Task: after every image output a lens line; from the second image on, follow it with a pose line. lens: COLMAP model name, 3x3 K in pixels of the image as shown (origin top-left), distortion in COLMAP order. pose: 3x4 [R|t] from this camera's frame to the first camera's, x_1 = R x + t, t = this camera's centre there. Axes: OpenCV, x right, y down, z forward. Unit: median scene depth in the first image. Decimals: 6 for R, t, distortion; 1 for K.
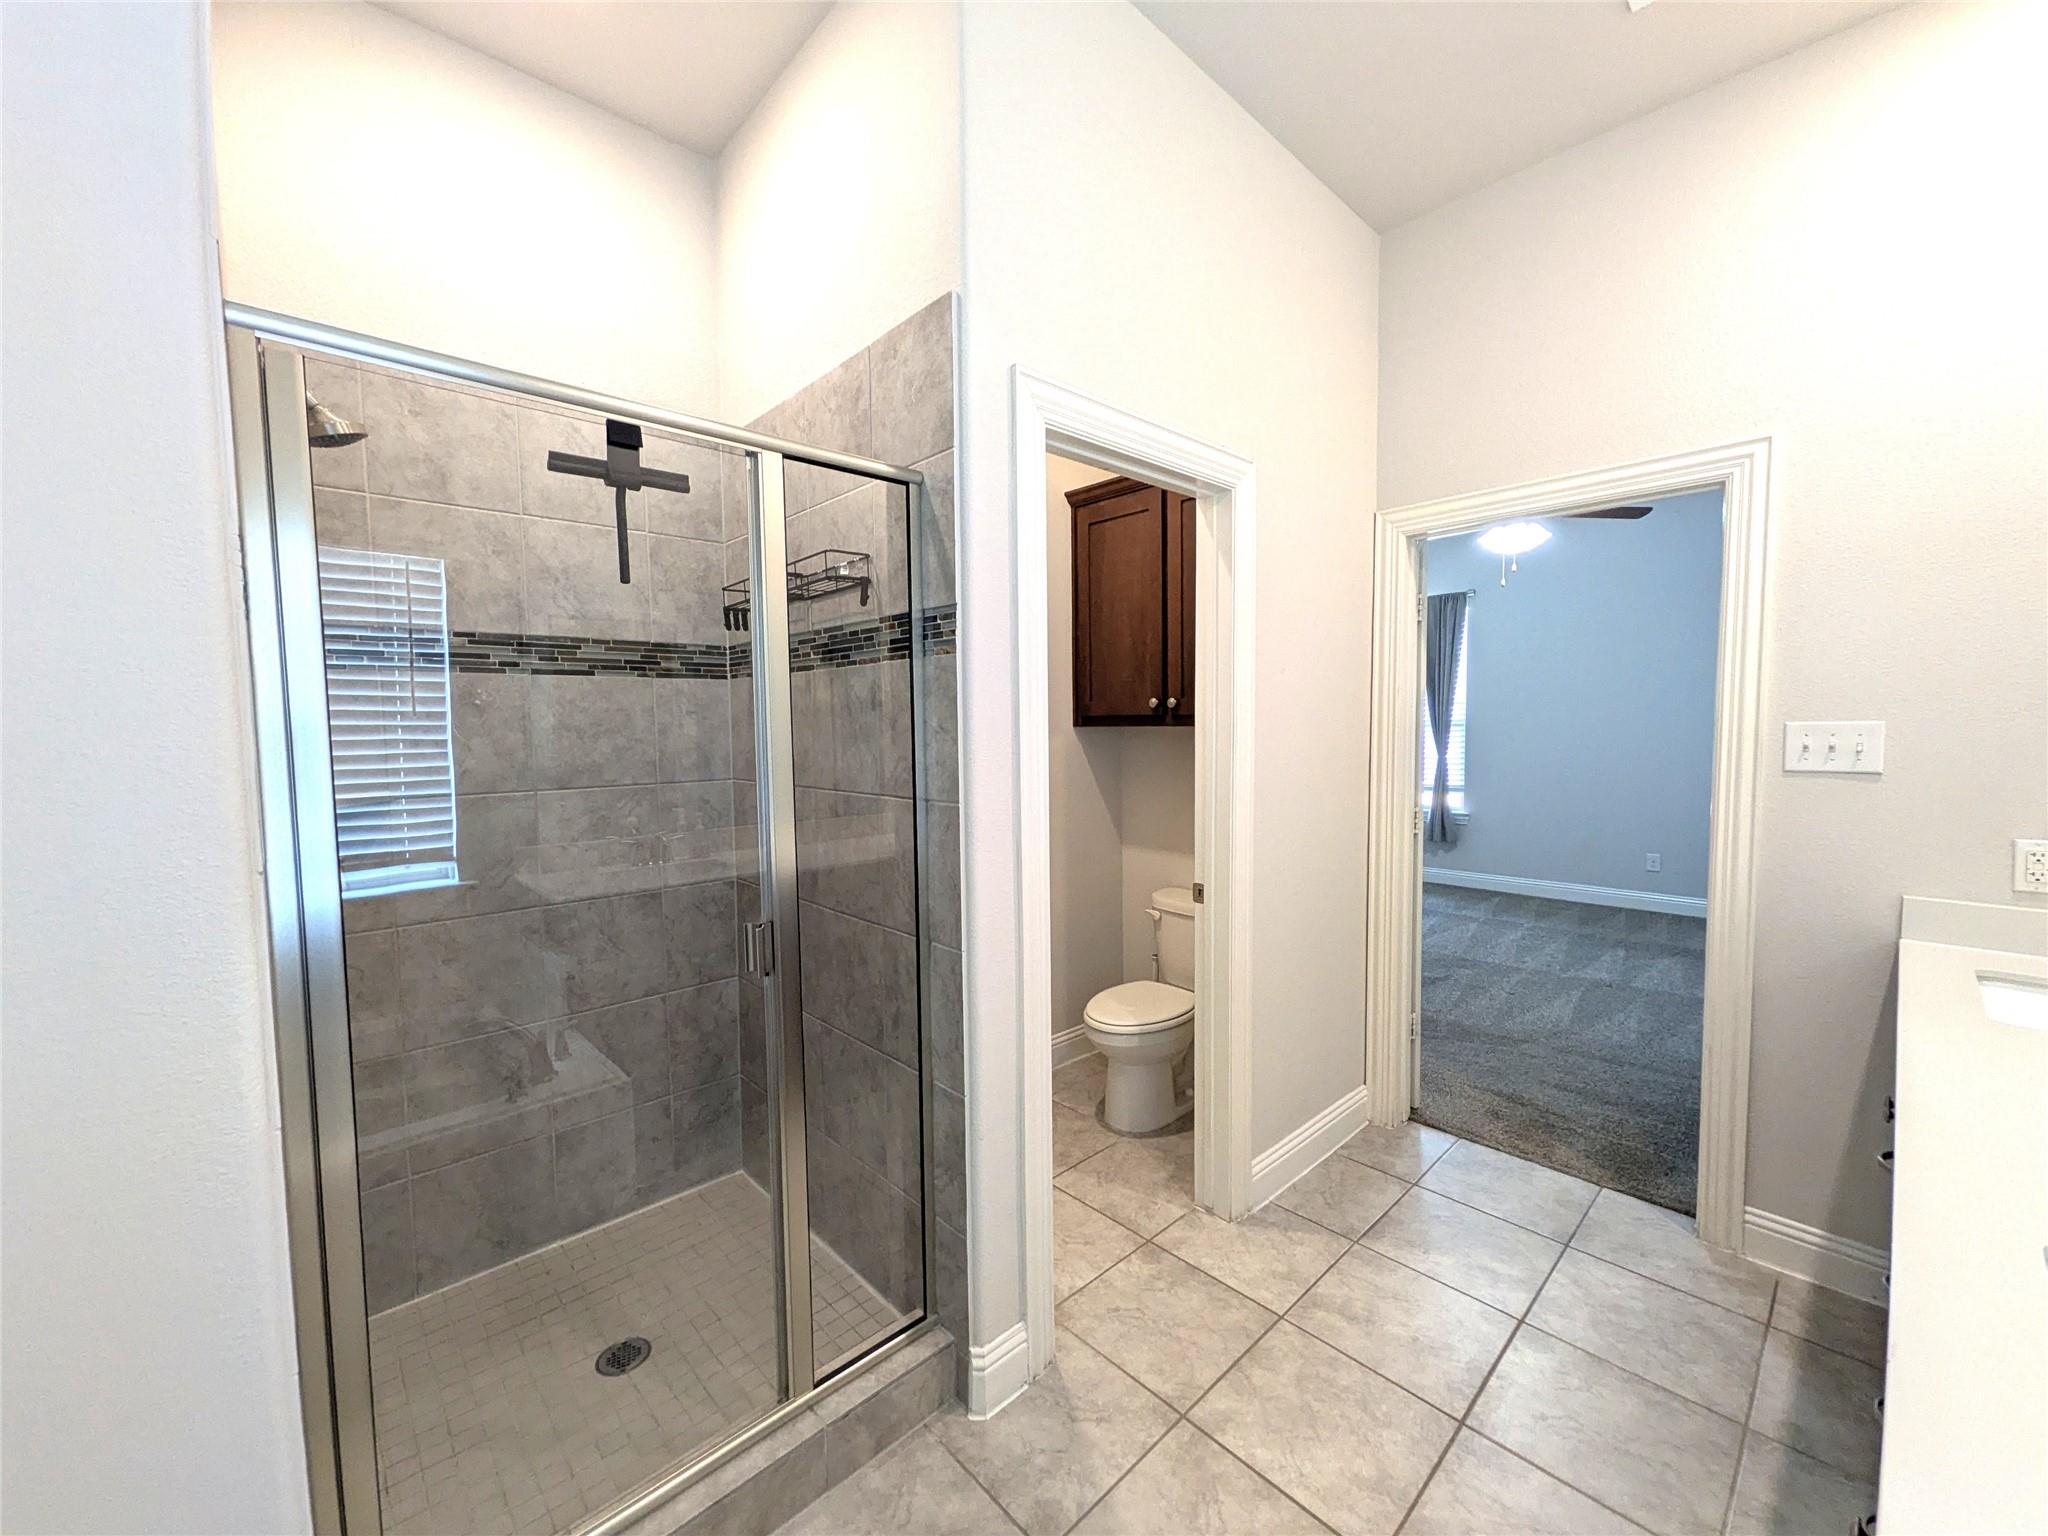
lens RADIAL K [[797.0, 0, 1035.5], [0, 797.0, 776.4], [0, 0, 1]] dist [-0.003356, -0.002174]
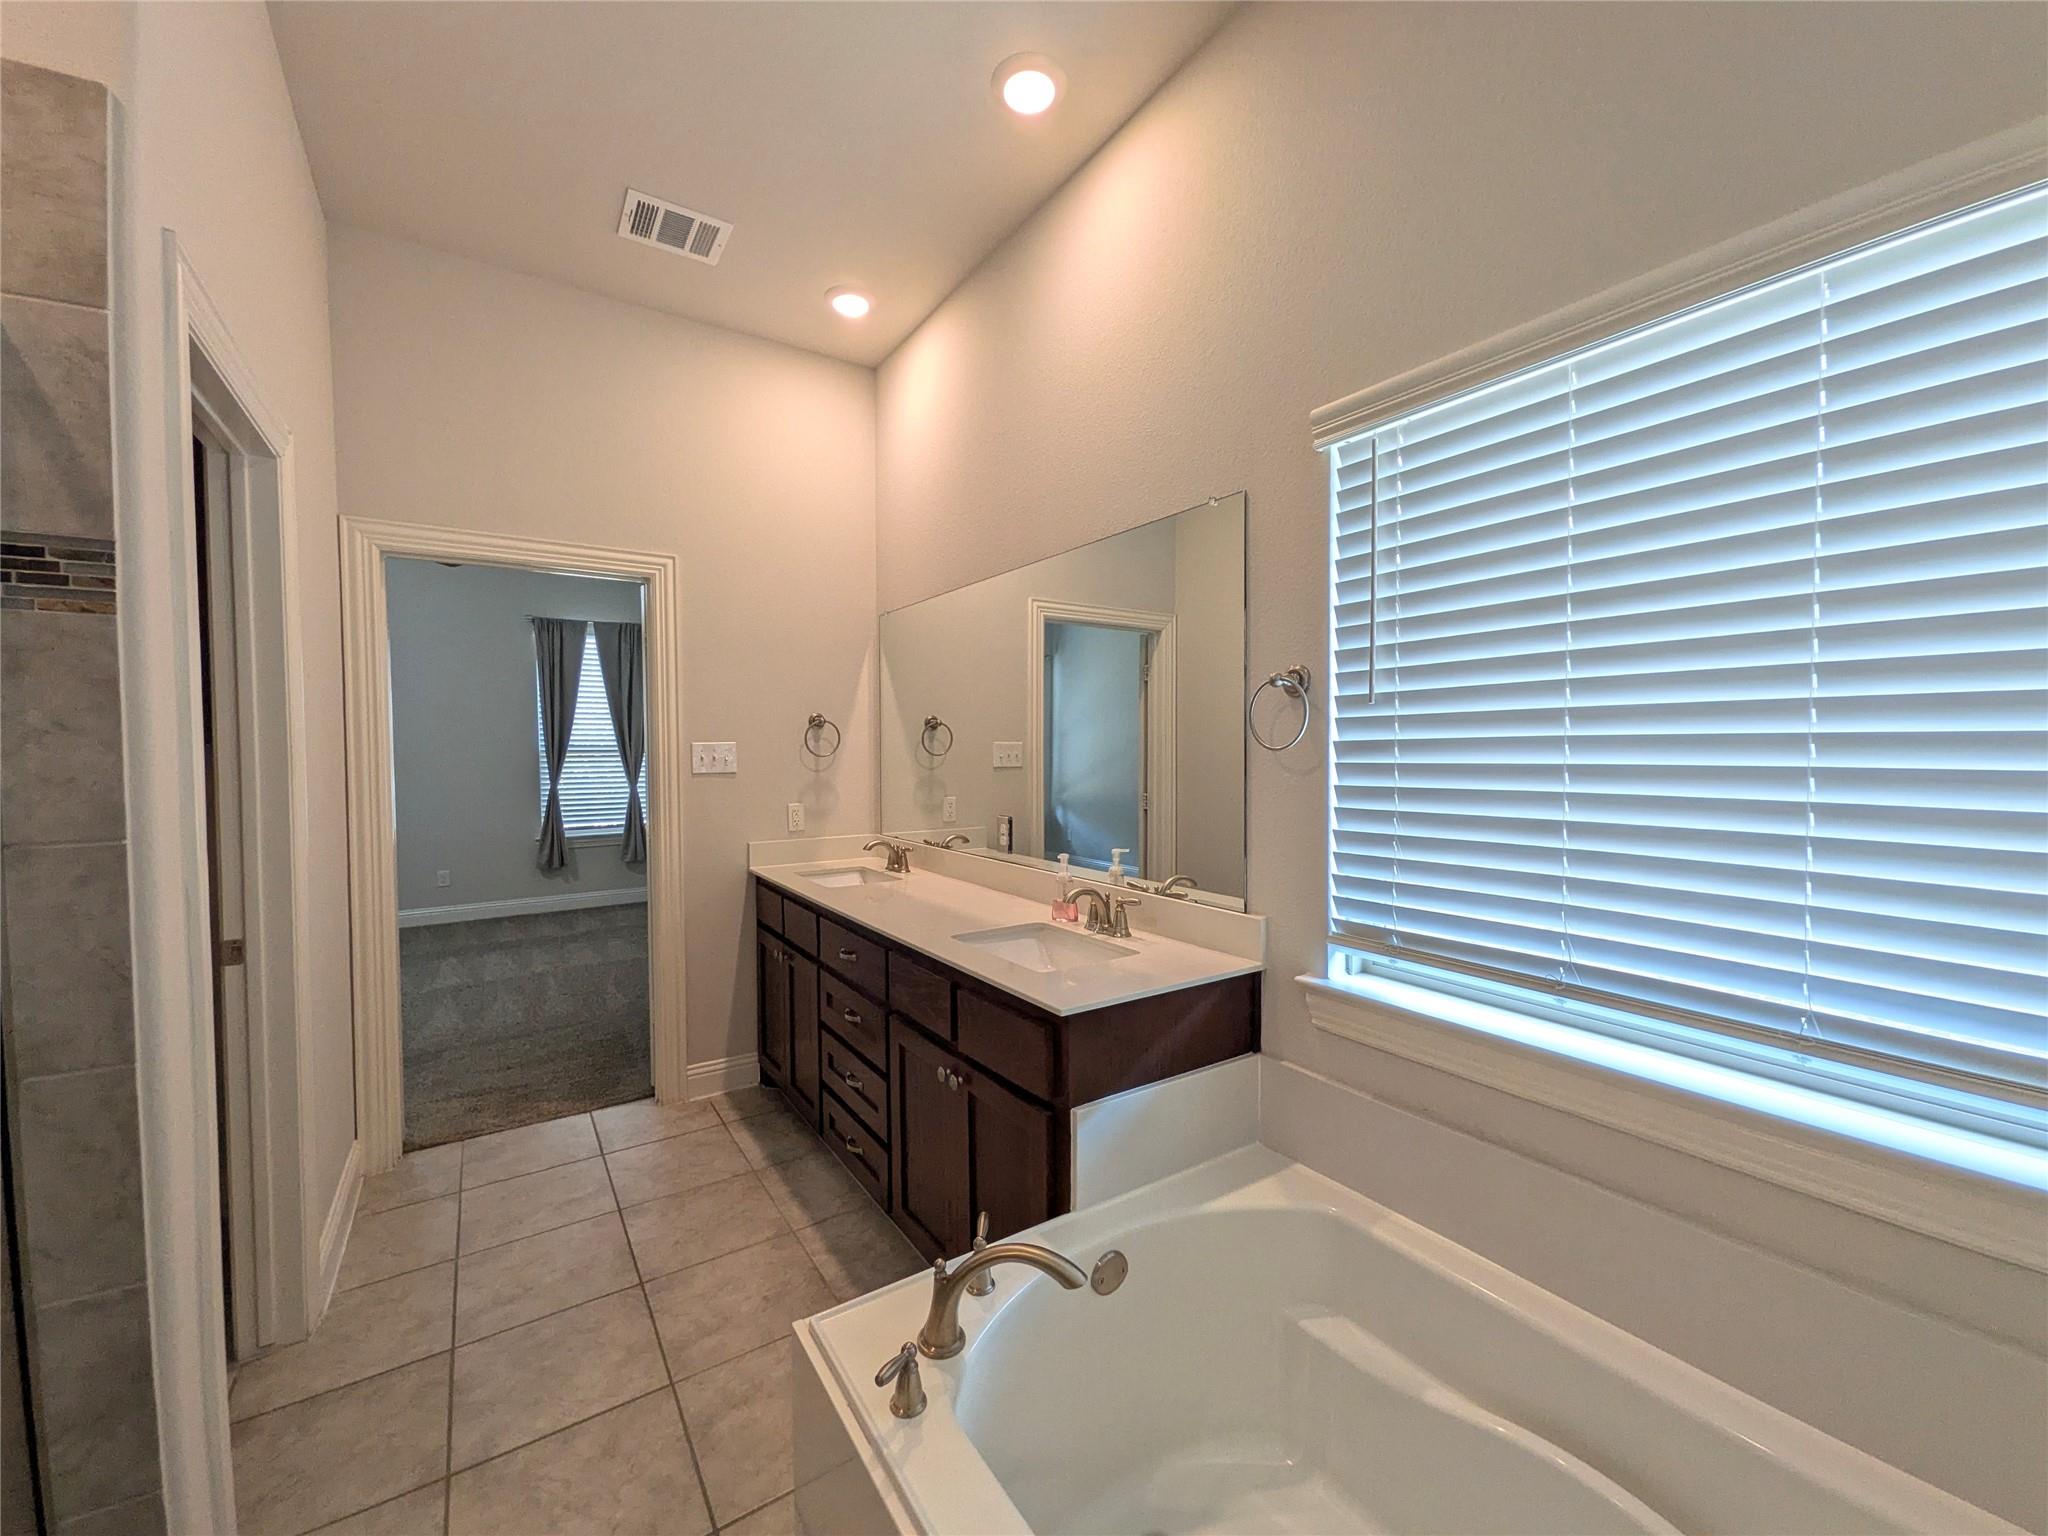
lens RADIAL K [[797.0, 0, 1017.6], [0, 797.0, 782.6], [0, 0, 1]] dist [-0.003356, -0.002174]
pose [[0.155693, -0.035021, 0.987185, -0.500478], [0.070610, 0.997209, 0.024240, 0.018265], [-0.985279, 0.065931, 0.157731, 0.122907]]
